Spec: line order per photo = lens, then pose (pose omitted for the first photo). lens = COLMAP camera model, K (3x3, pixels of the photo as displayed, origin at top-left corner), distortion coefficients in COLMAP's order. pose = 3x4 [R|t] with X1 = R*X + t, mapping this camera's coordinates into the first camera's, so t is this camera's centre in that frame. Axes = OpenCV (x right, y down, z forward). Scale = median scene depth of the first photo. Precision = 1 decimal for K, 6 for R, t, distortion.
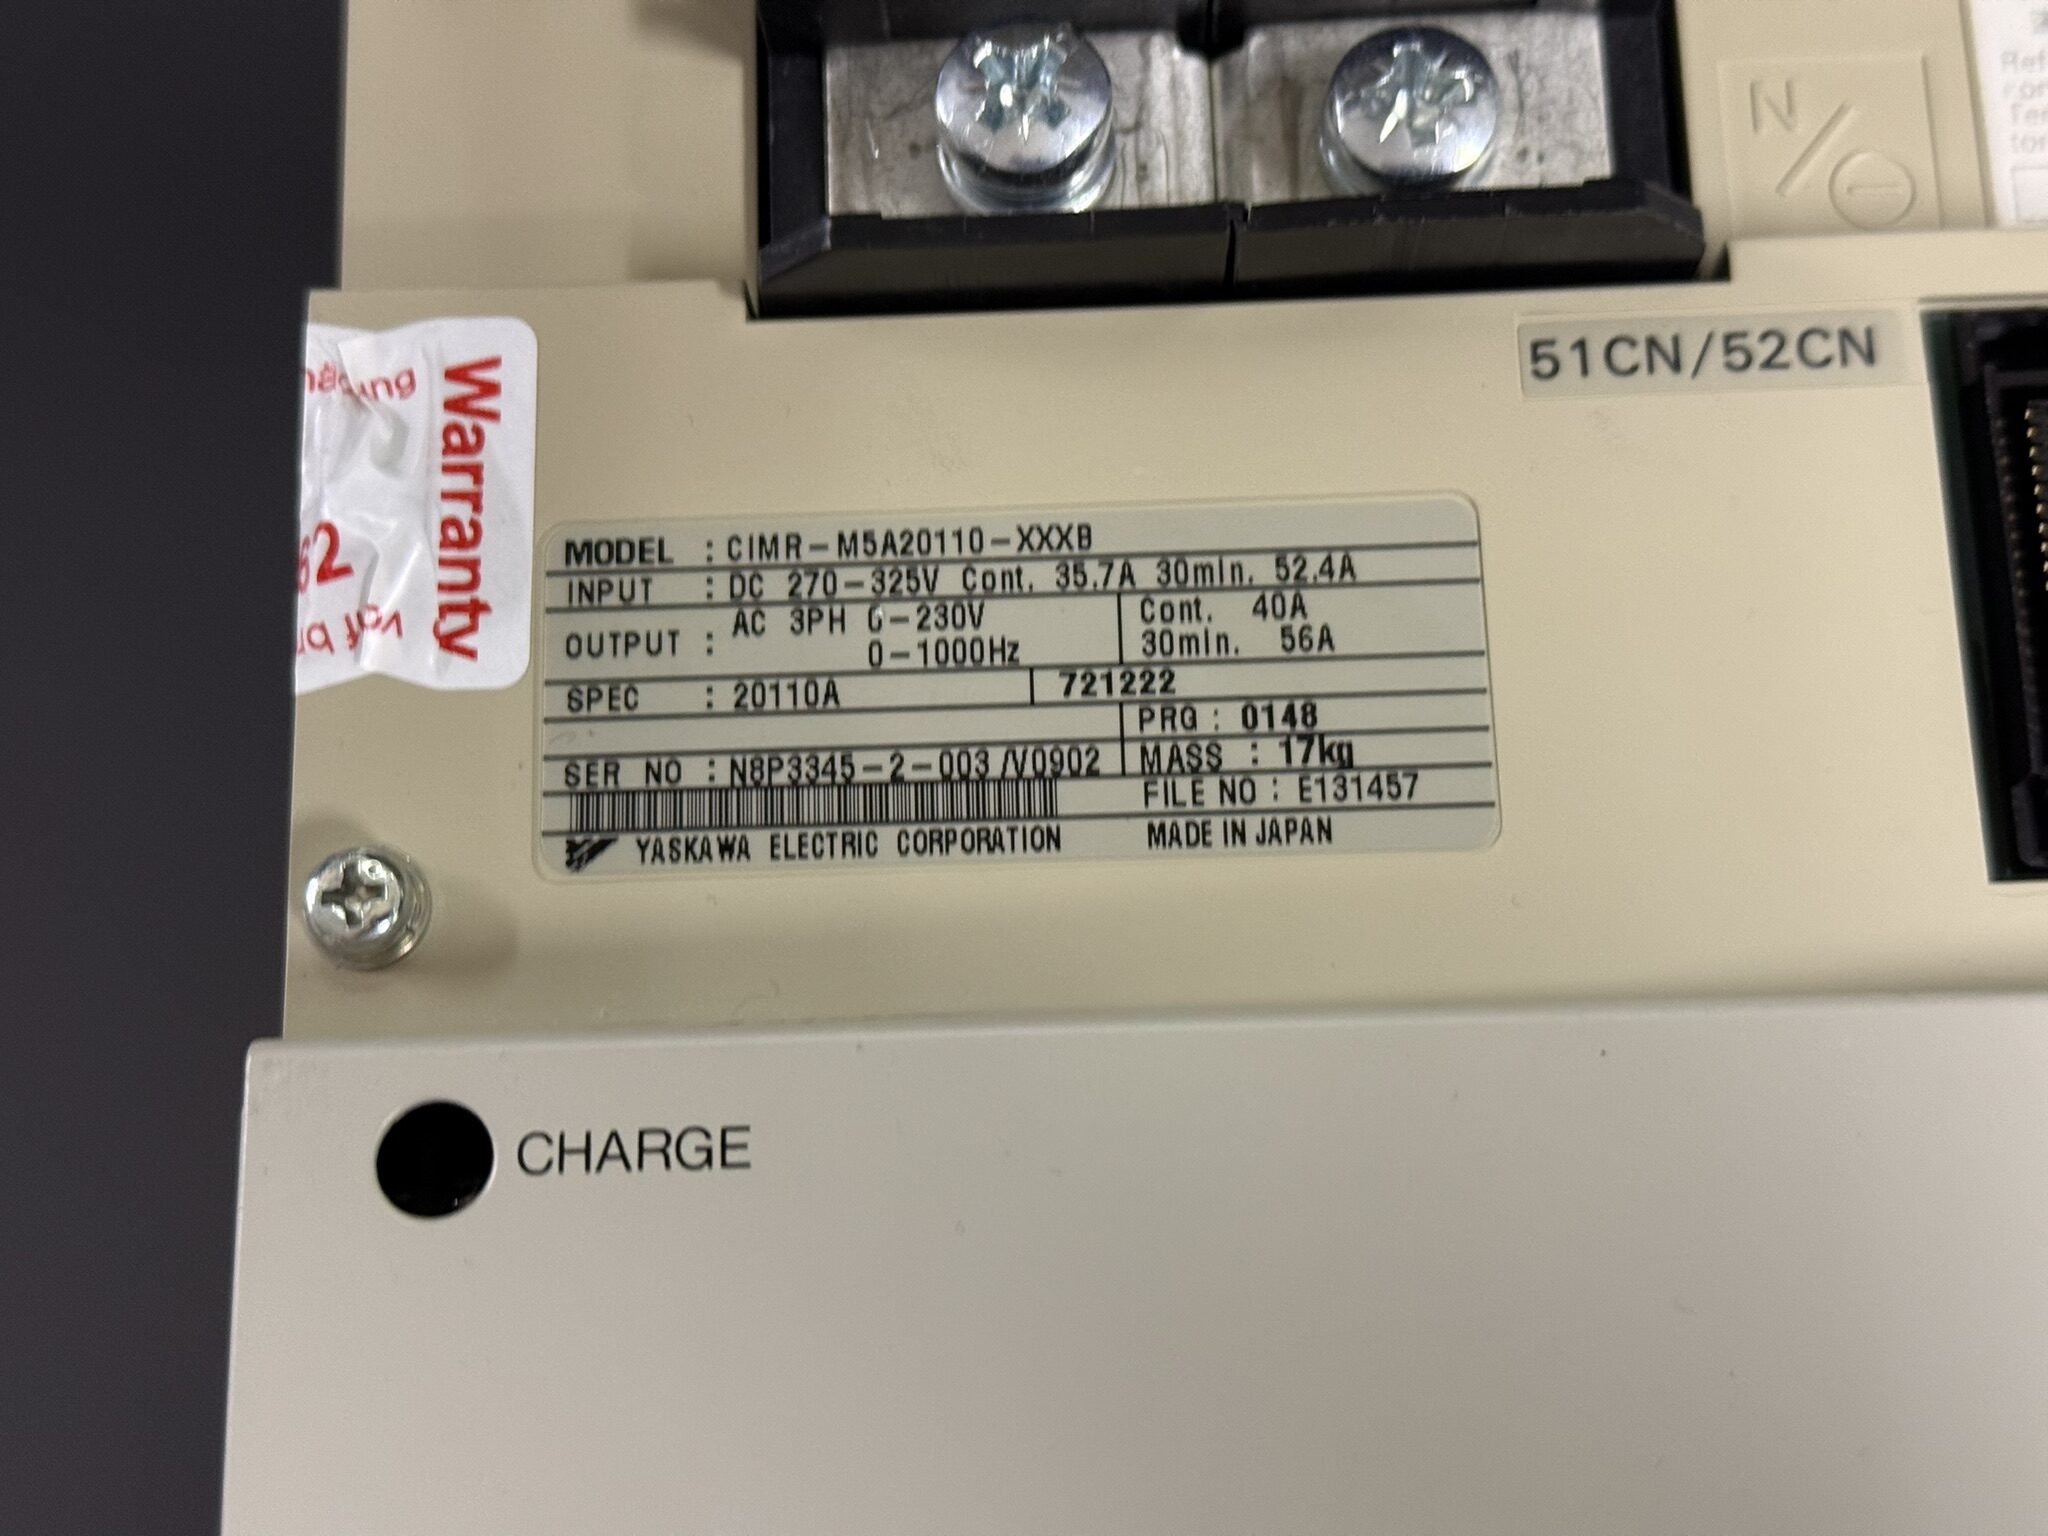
lens RADIAL K [[2837.5, 0, 1024.0], [0, 2837.5, 768.0], [0, 0, 1]] dist [0.116799, -0.083436]
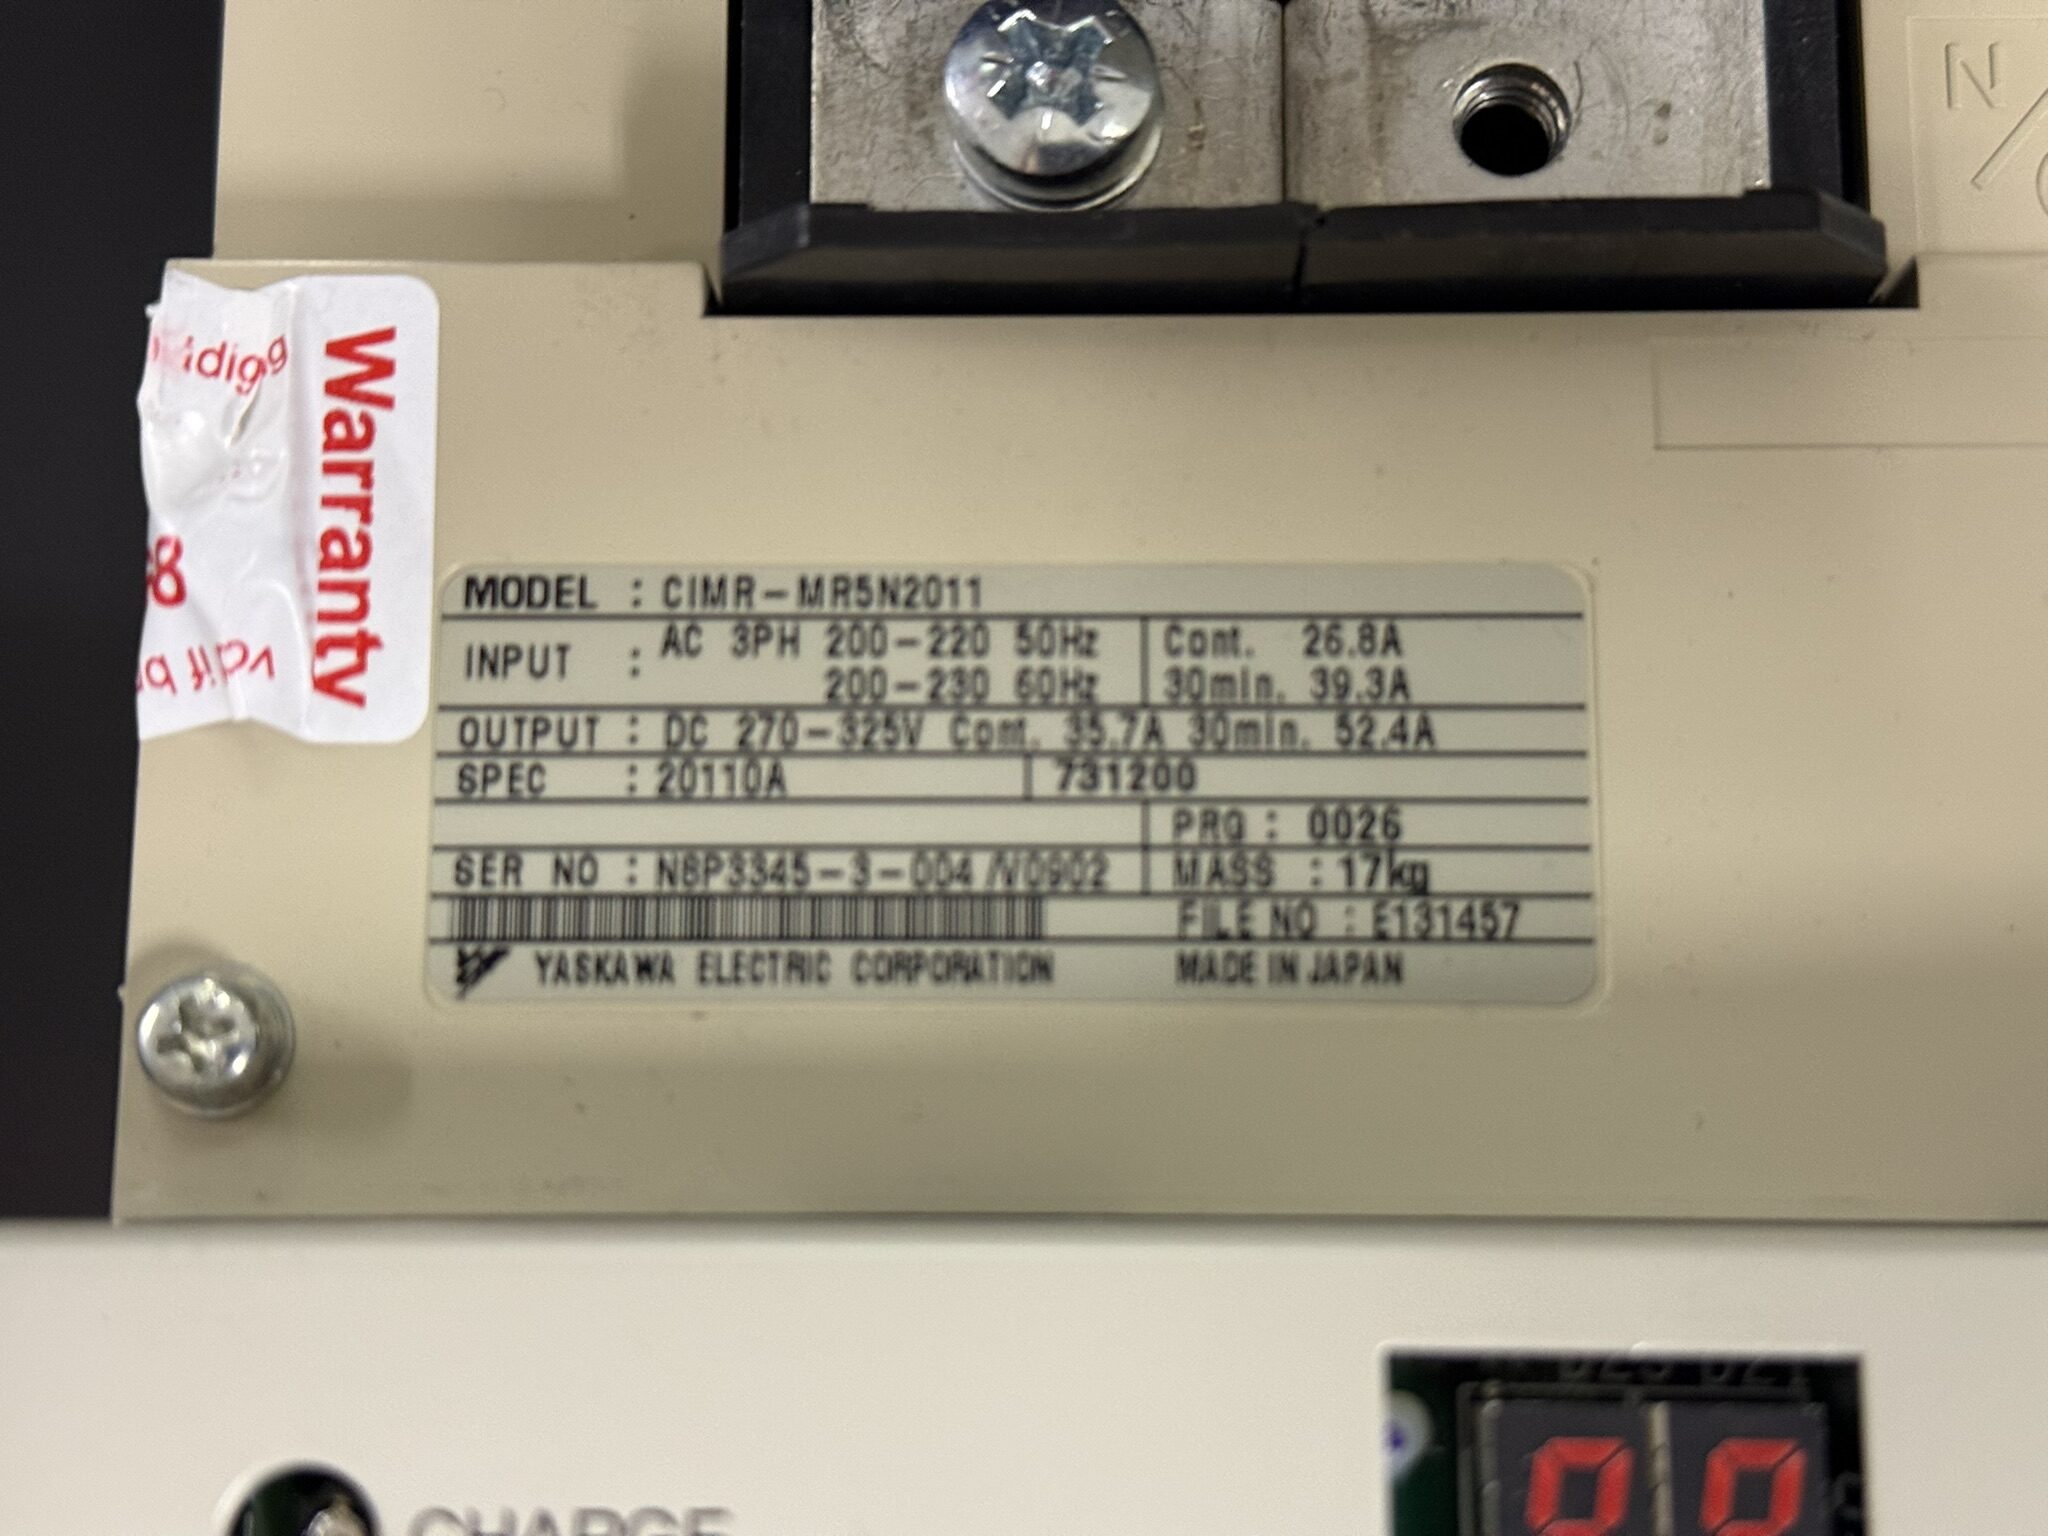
lens RADIAL K [[2869.2, 0, 924.8], [0, 2869.2, 704.9], [0, 0, 1]] dist [0.123086, -0.049514]
pose [[0.999045, 0.034653, 0.026602, -0.051425], [-0.033011, 0.997661, -0.059857, 0.000160], [-0.028614, 0.058922, 0.997852, 0.191743]]
